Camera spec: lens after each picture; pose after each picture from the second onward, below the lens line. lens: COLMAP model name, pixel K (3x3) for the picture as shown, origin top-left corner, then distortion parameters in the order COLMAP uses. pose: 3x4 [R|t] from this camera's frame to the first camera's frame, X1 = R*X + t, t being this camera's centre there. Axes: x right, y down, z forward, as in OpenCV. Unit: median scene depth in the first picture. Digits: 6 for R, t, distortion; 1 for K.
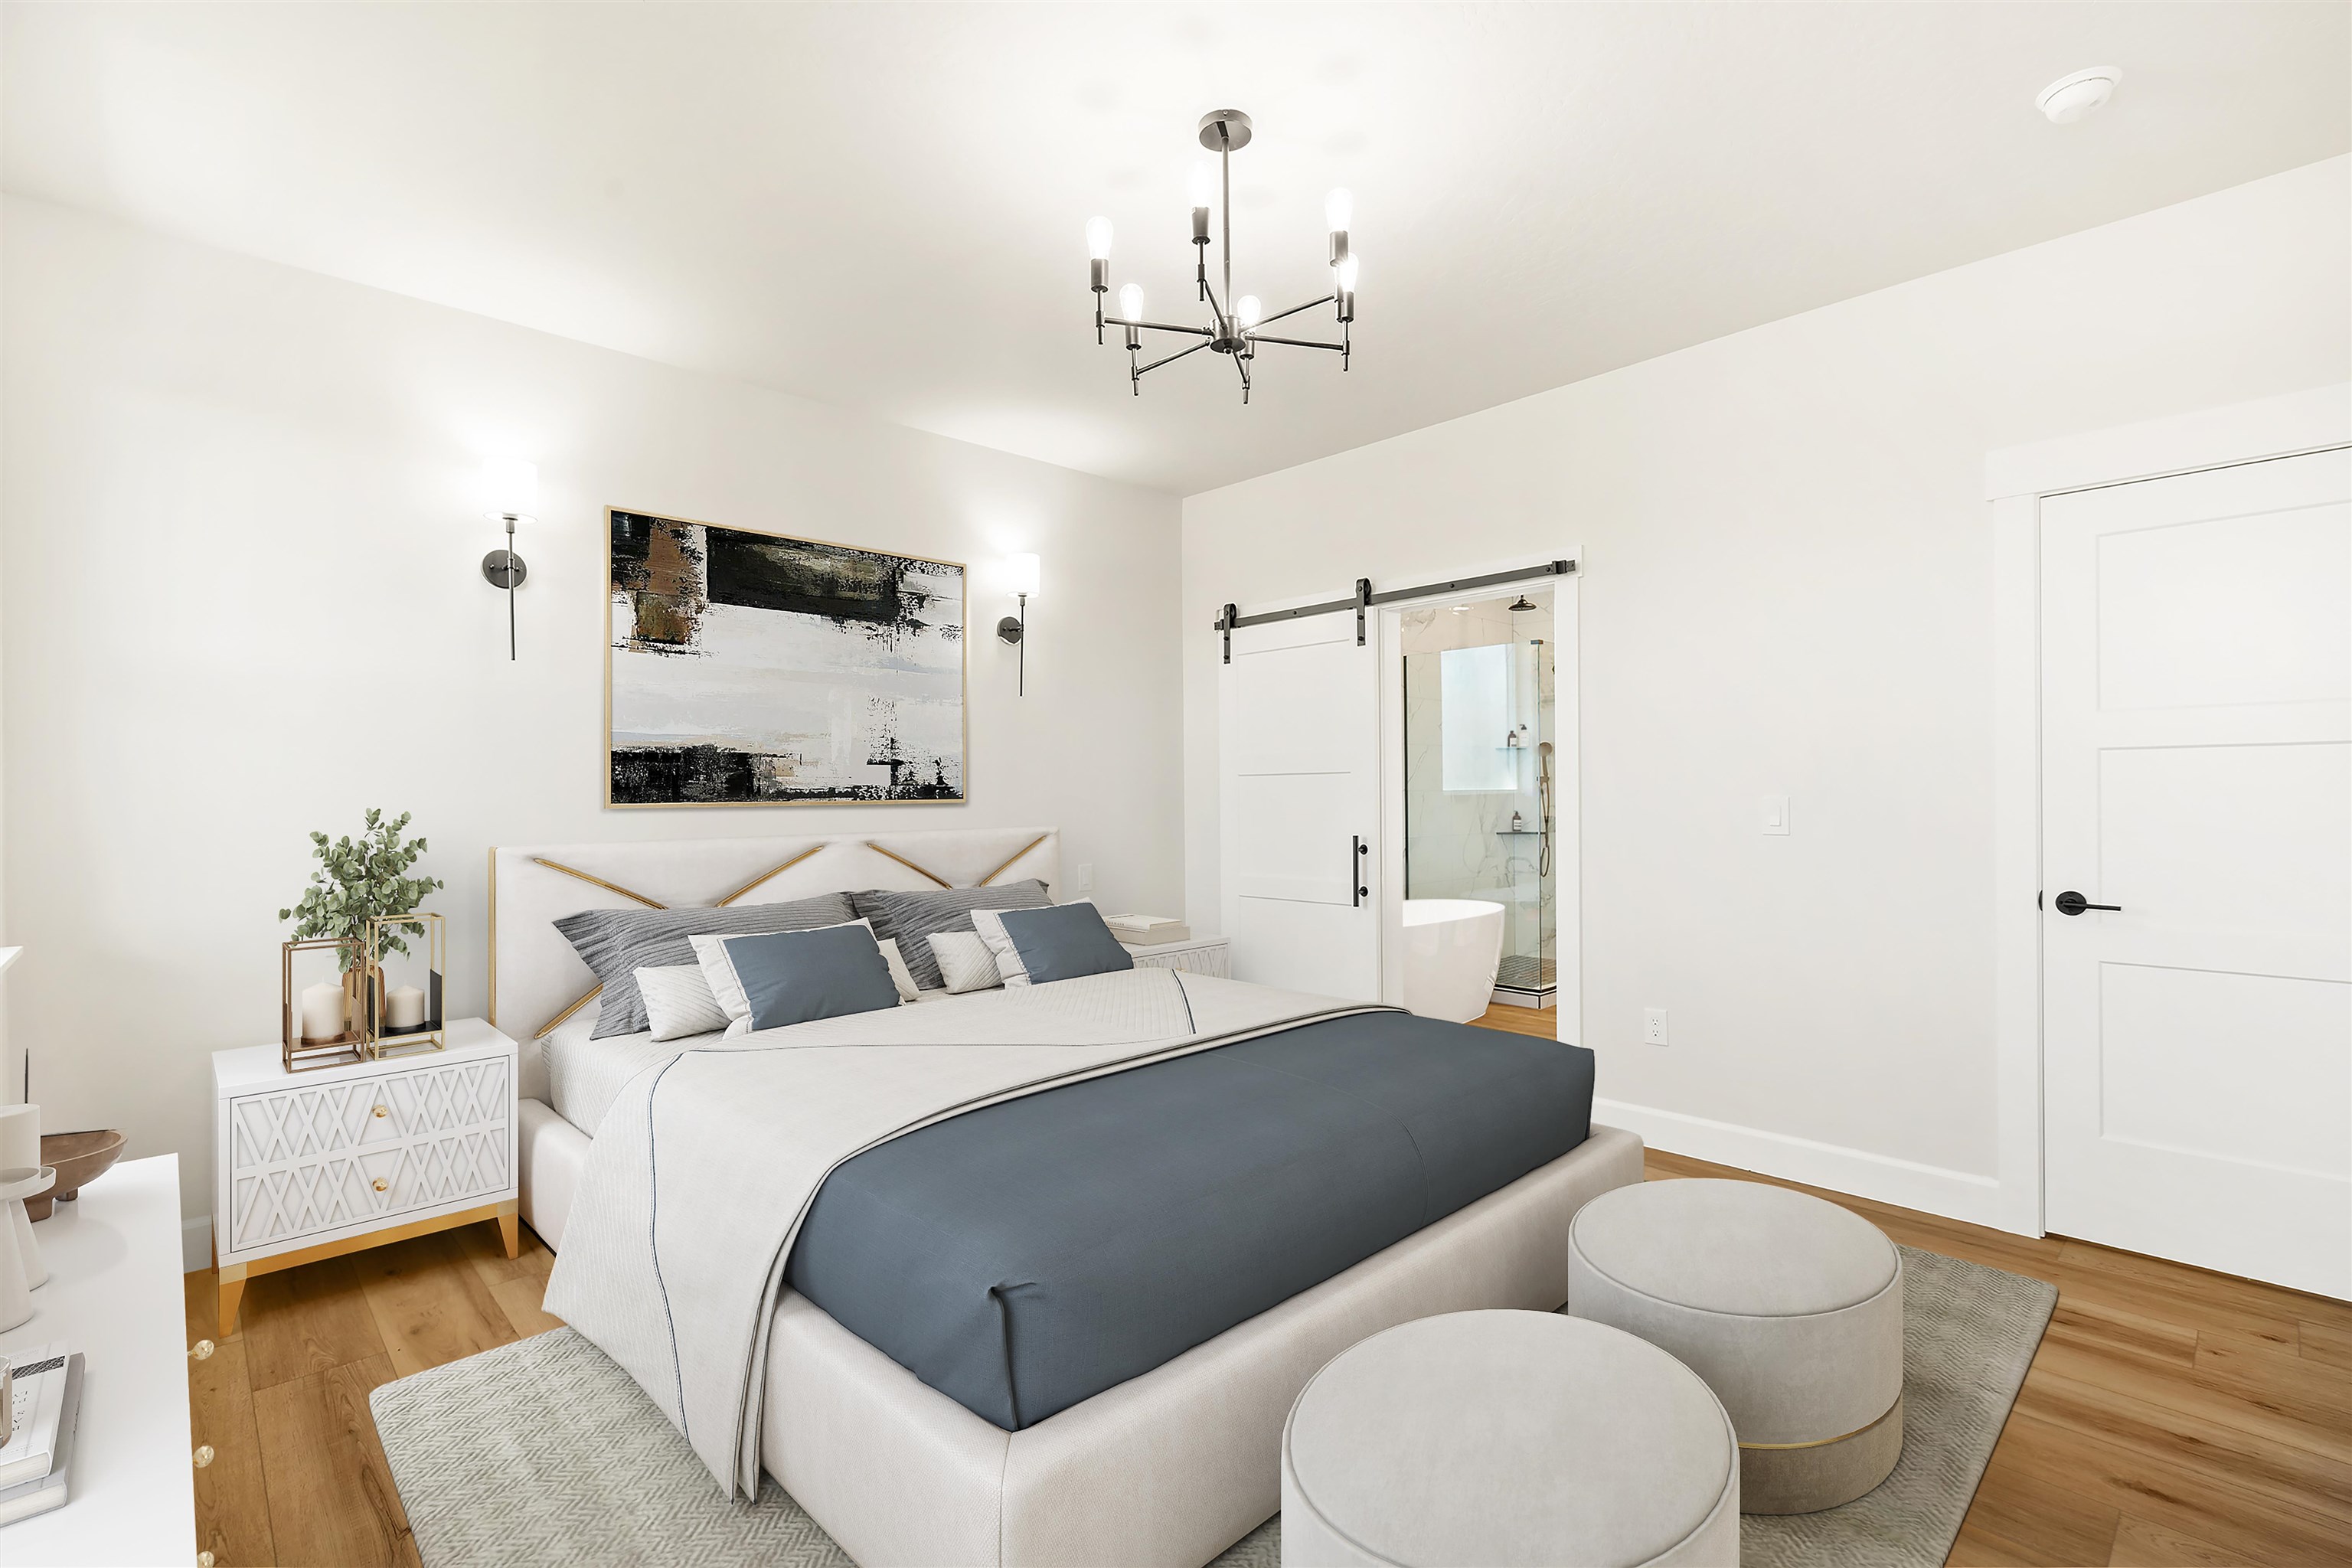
lens RADIAL K [[1059.7, 0, 1223.5], [0, 1059.7, 782.3], [0, 0, 1]] dist [-0.001644, -0.000289]
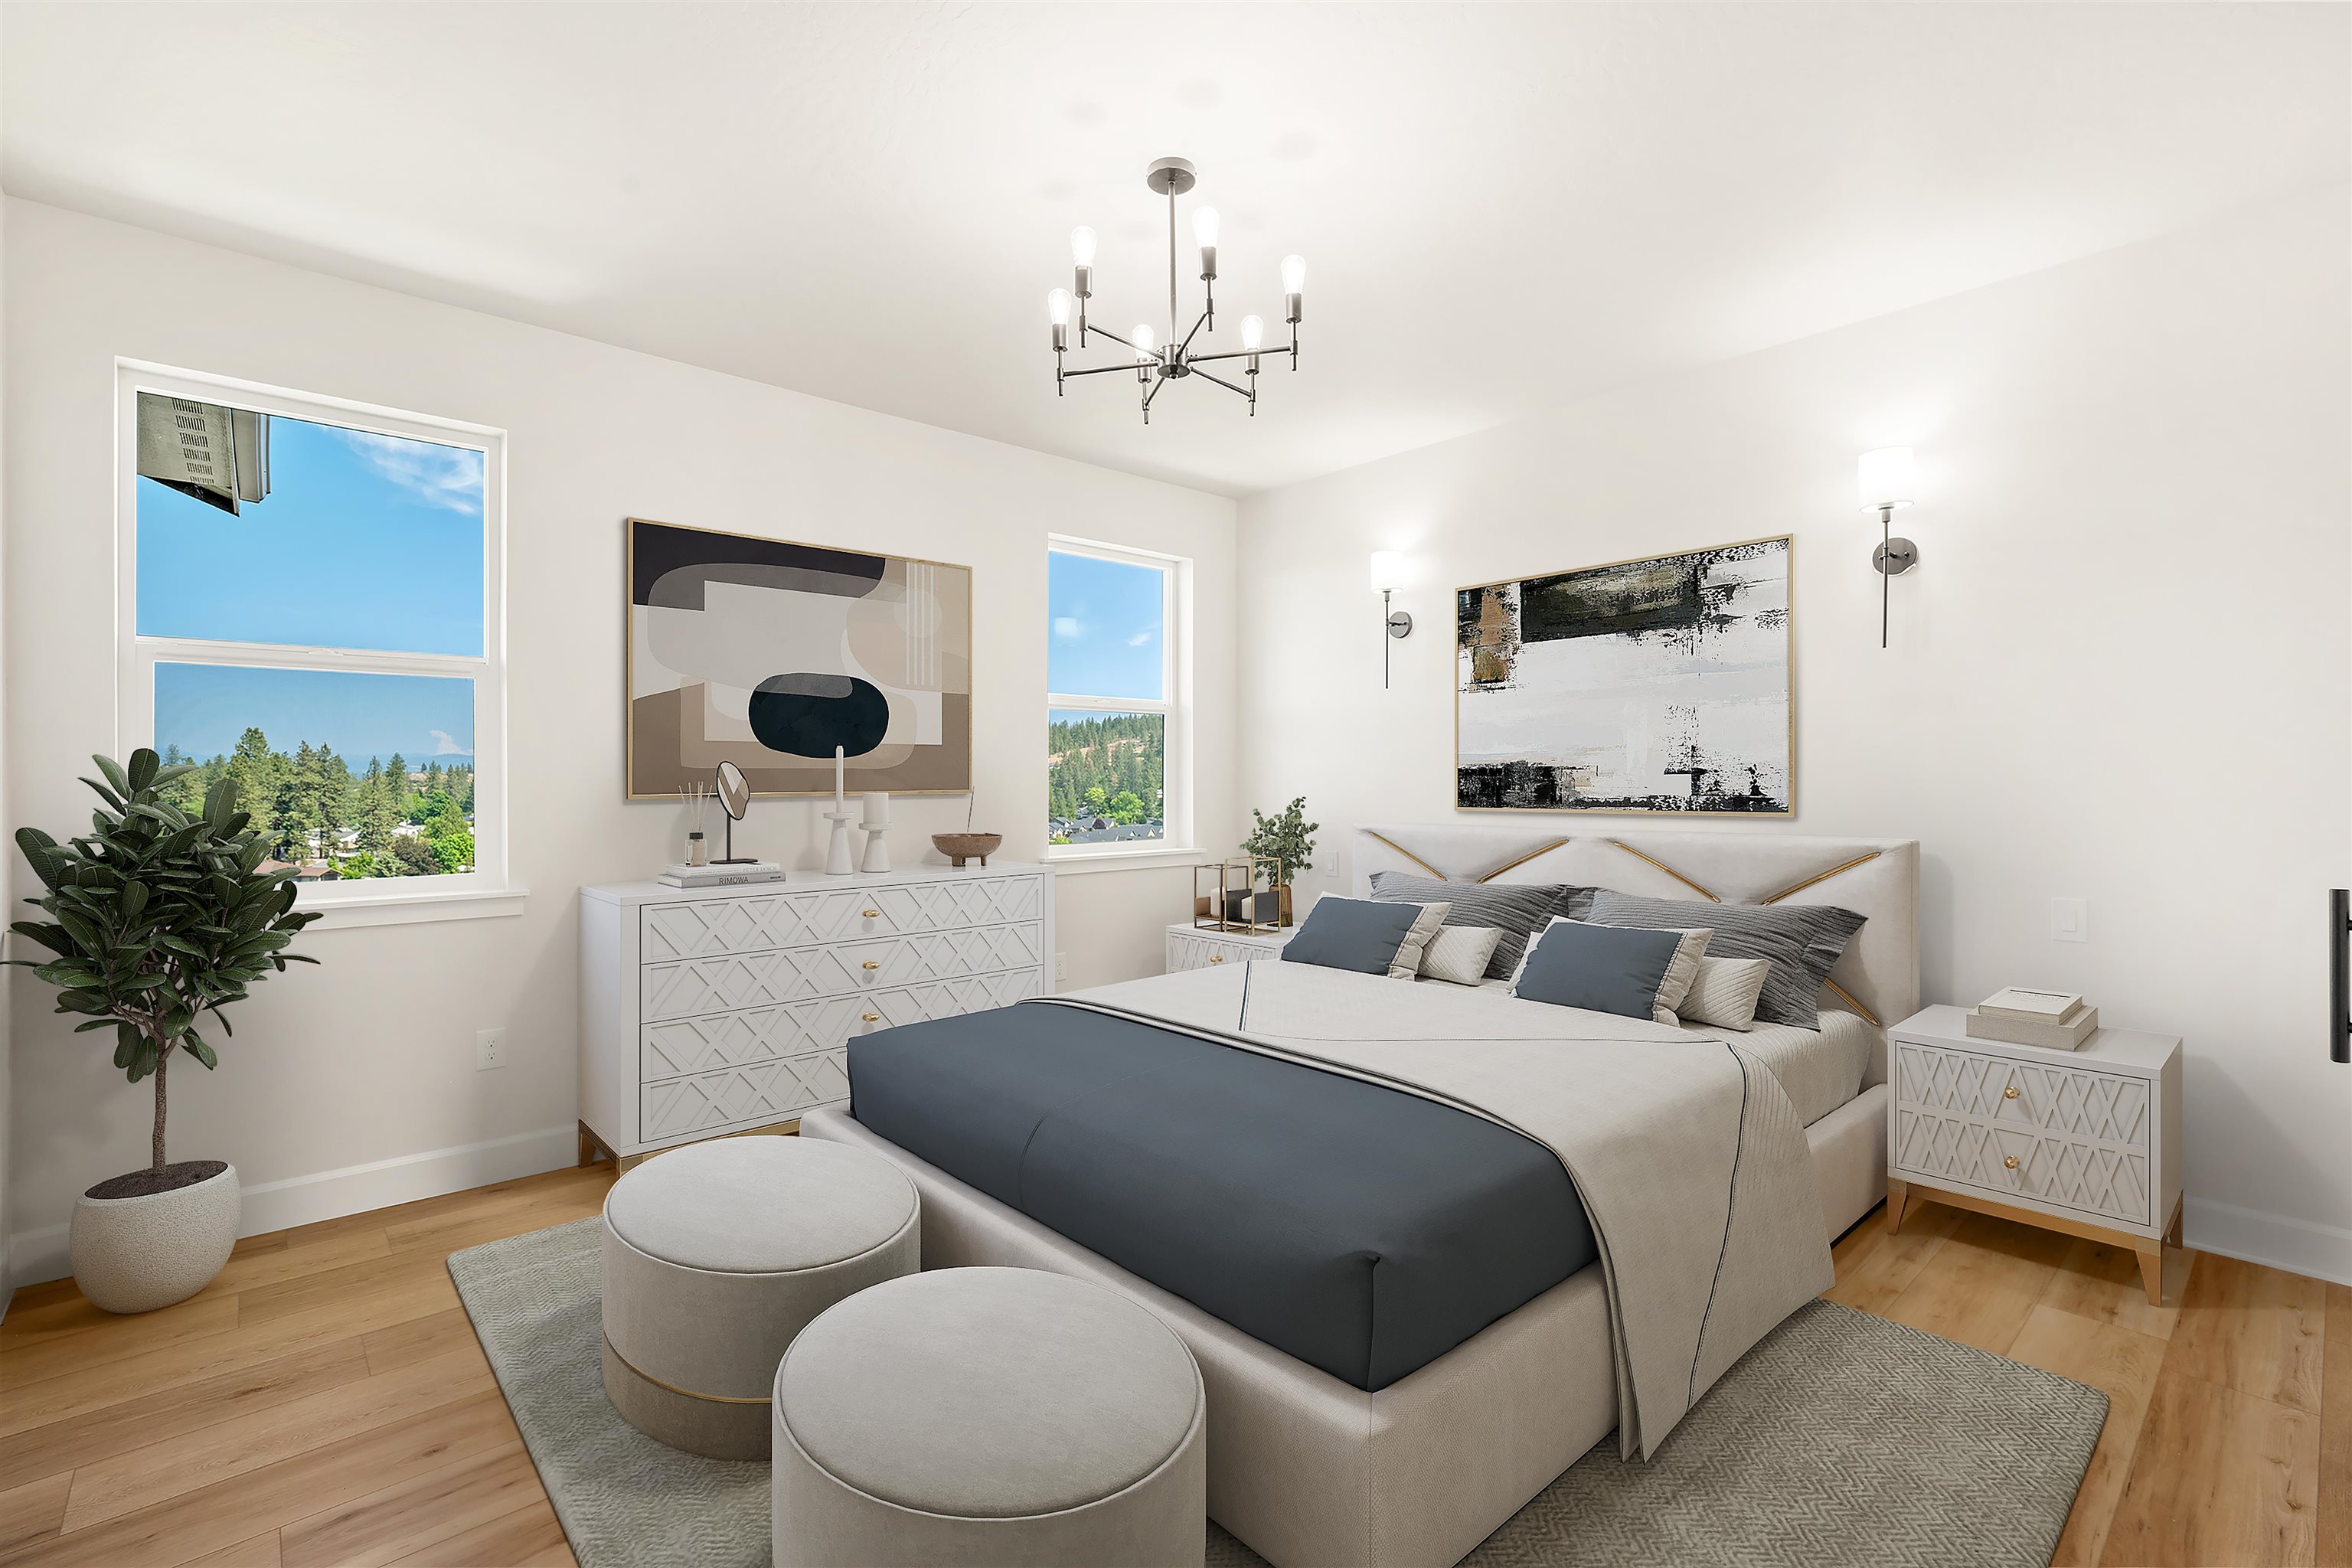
lens RADIAL K [[1059.7, 0, 1223.5], [0, 1059.7, 782.3], [0, 0, 1]] dist [-0.001644, -0.000289]
pose [[-0.034353, 0.005132, -0.999397, 0.678713], [0.007404, 0.999961, 0.004880, -0.017566], [0.999382, -0.007232, -0.034390, 0.639063]]
